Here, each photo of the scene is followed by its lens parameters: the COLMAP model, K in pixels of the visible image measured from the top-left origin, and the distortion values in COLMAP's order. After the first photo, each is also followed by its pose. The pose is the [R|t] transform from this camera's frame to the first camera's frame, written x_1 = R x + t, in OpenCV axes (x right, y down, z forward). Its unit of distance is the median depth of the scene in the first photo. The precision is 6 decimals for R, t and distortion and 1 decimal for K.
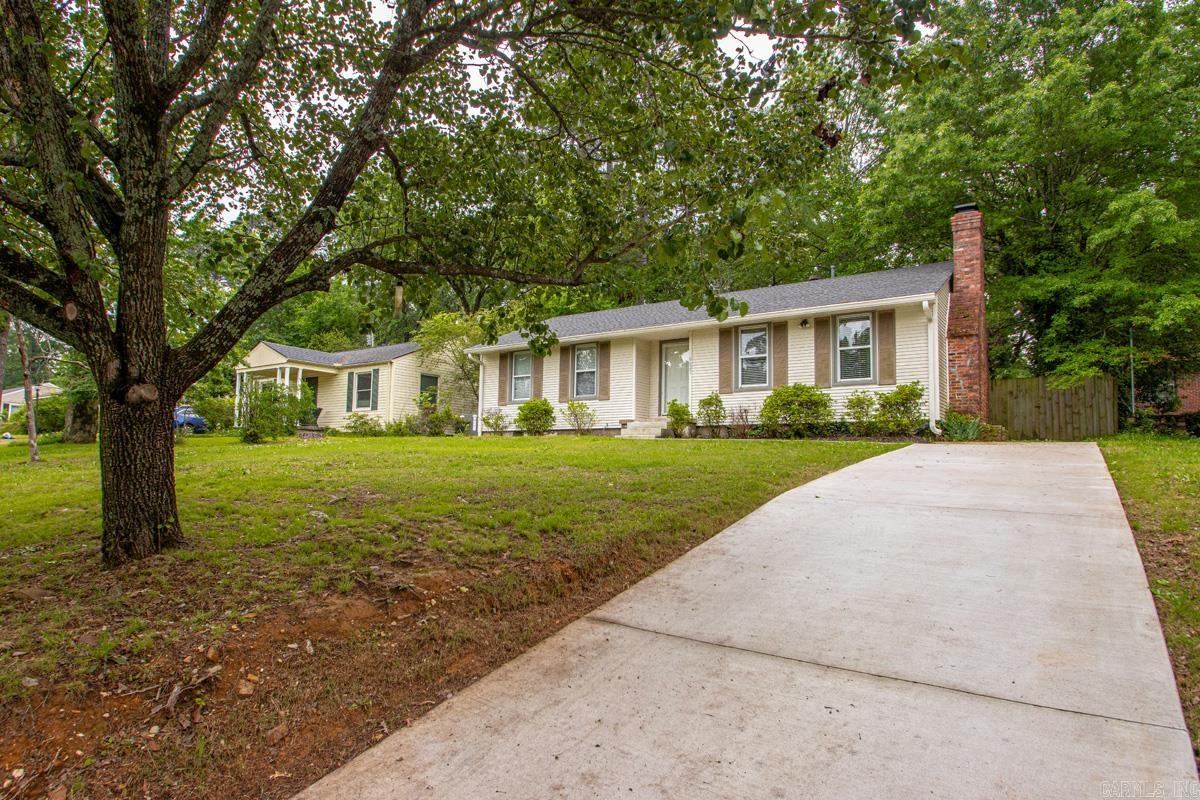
lens RADIAL K [[665.1, 0, 599.2], [0, 665.1, 410.4], [0, 0, 1]] dist [-0.005162, -0.000382]
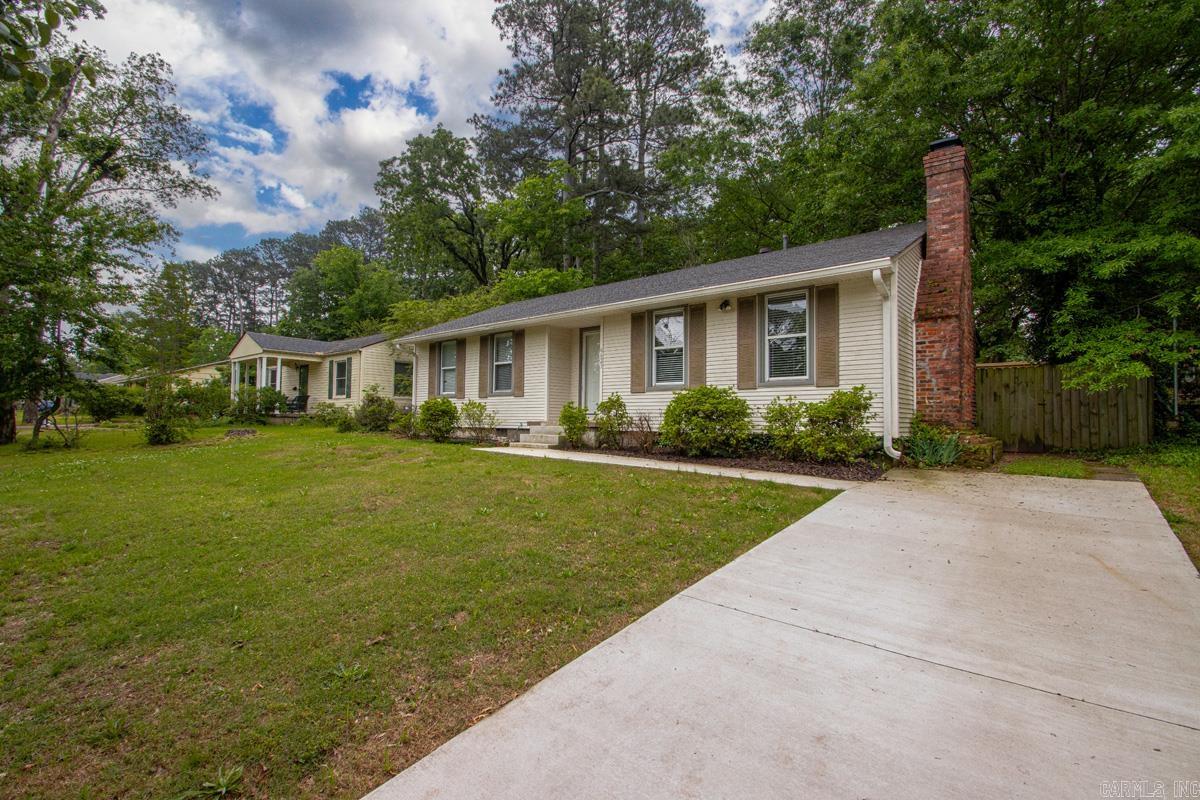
lens RADIAL K [[557.3, 0, 594.9], [0, 557.3, 398.0], [0, 0, 1]] dist [0.020866, -0.019886]
pose [[0.996728, -0.008464, -0.080380, 0.211728], [0.011025, 0.999444, 0.031470, -0.045200], [0.080069, -0.032253, 0.996267, 0.337568]]
